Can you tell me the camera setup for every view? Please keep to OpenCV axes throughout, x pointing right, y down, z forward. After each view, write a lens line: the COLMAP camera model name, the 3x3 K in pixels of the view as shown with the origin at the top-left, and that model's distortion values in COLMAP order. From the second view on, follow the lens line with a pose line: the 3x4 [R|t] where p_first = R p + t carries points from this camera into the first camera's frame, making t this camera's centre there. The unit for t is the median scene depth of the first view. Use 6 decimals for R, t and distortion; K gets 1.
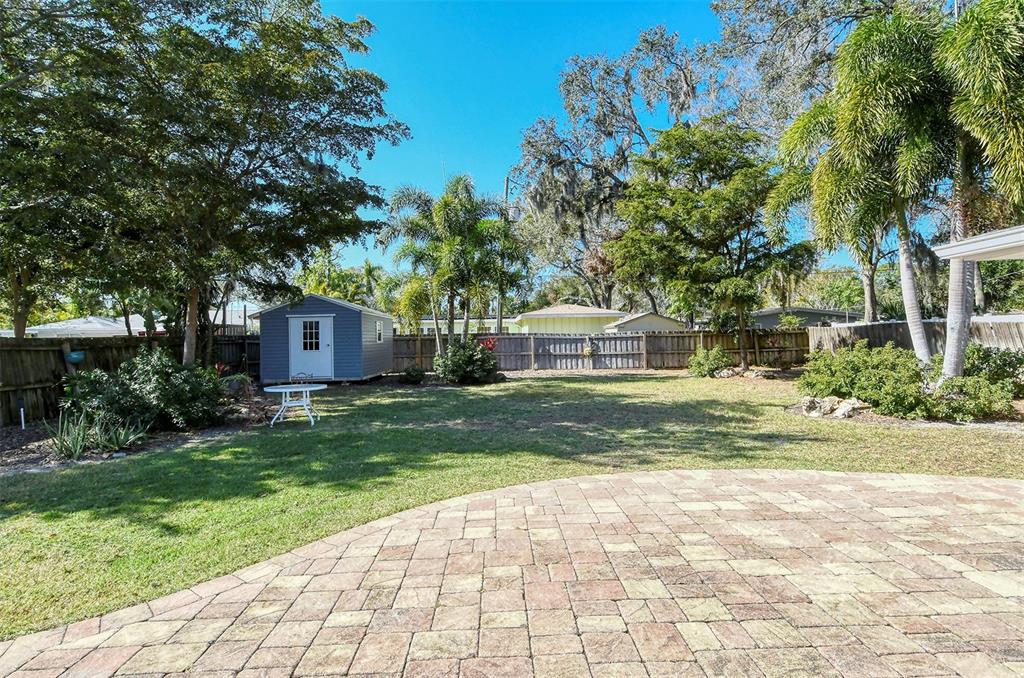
lens RADIAL K [[566.2, 0, 512.0], [0, 566.2, 339.0], [0, 0, 1]] dist [0.017684, -0.000199]
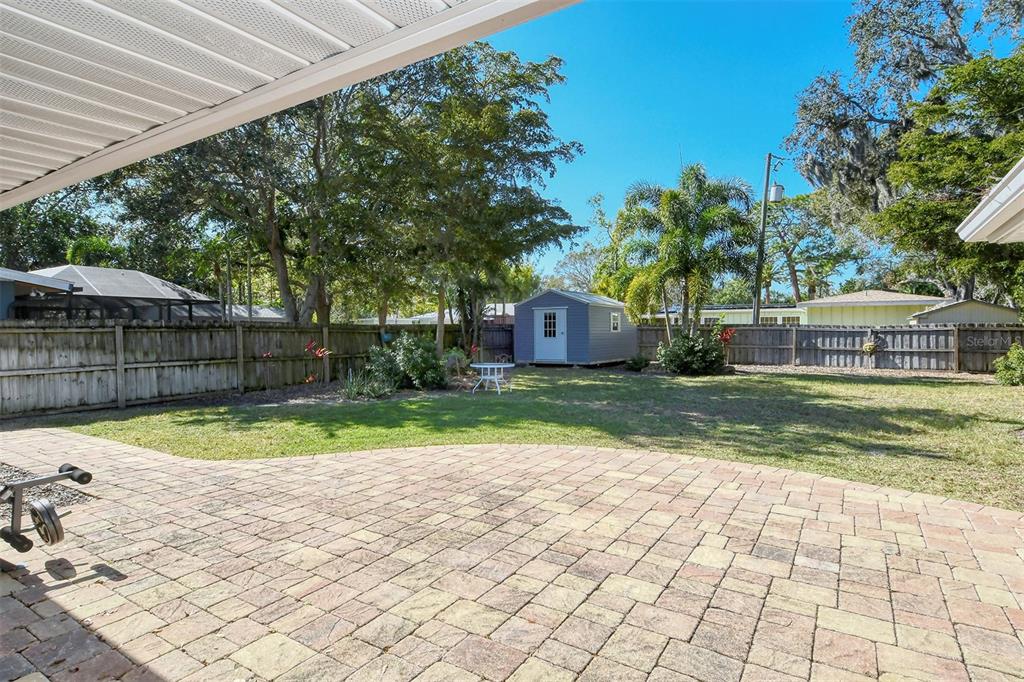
lens RADIAL K [[596.2, 0, 512.0], [0, 596.2, 341.0], [0, 0, 1]] dist [0.043548, -0.000148]
pose [[0.799017, 0.027739, -0.600669, 0.309570], [-0.014519, 0.999534, 0.026845, -0.004162], [0.601134, -0.012728, 0.799047, -0.040770]]
